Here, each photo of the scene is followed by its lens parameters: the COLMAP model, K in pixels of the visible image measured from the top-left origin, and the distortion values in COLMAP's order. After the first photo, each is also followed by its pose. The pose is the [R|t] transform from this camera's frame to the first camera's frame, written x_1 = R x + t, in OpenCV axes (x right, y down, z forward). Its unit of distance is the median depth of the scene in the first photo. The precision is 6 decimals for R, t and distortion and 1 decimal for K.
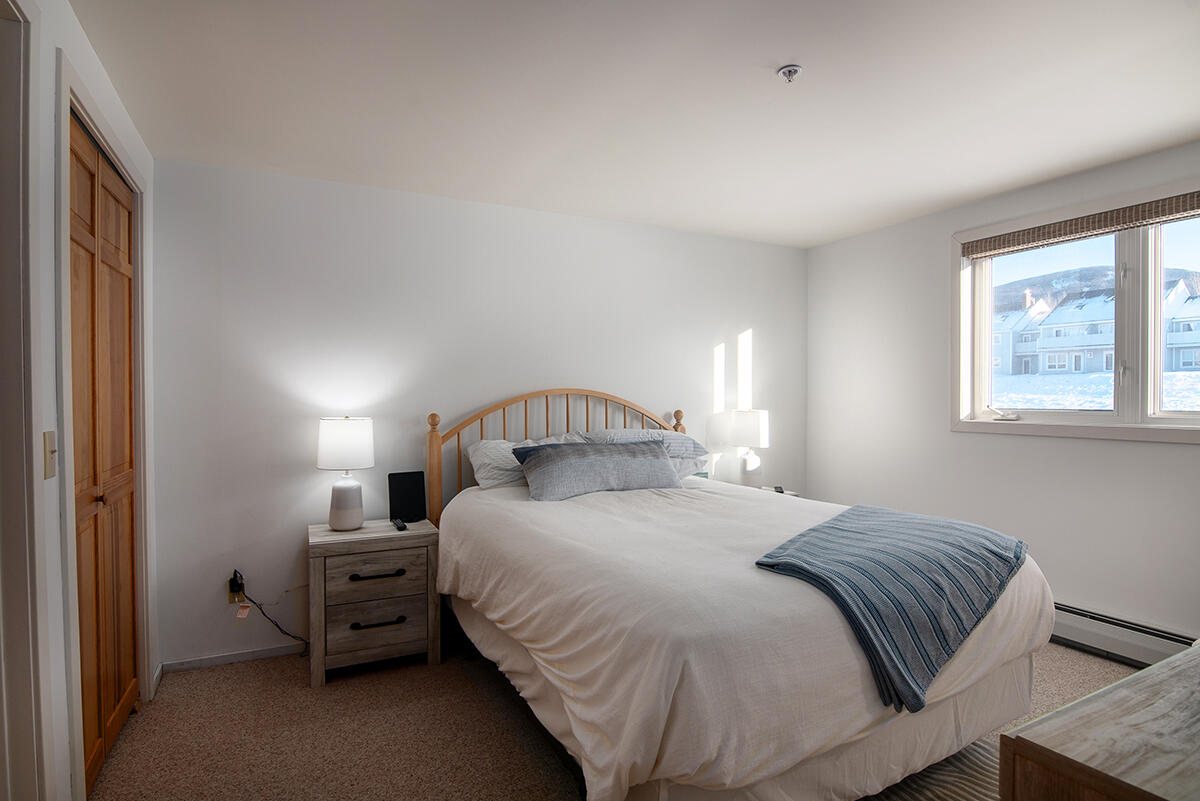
lens RADIAL K [[584.7, 0, 593.2], [0, 584.7, 400.6], [0, 0, 1]] dist [-0.005928, -0.008493]
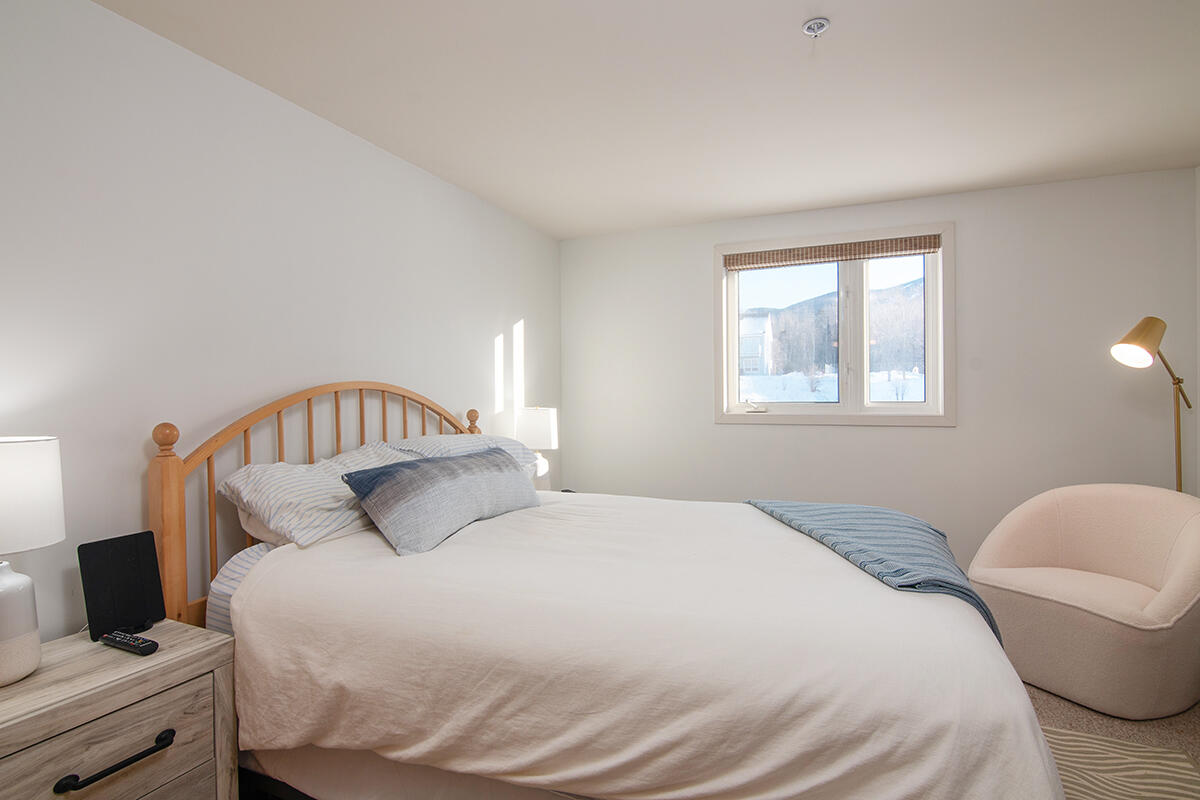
lens RADIAL K [[584.7, 0, 601.3], [0, 584.7, 395.4], [0, 0, 1]] dist [-0.005928, -0.008493]
pose [[0.784290, -0.005030, 0.620374, -0.294676], [0.010597, 0.999930, -0.005288, 0.003264], [-0.620304, 0.010722, 0.784289, 0.317079]]
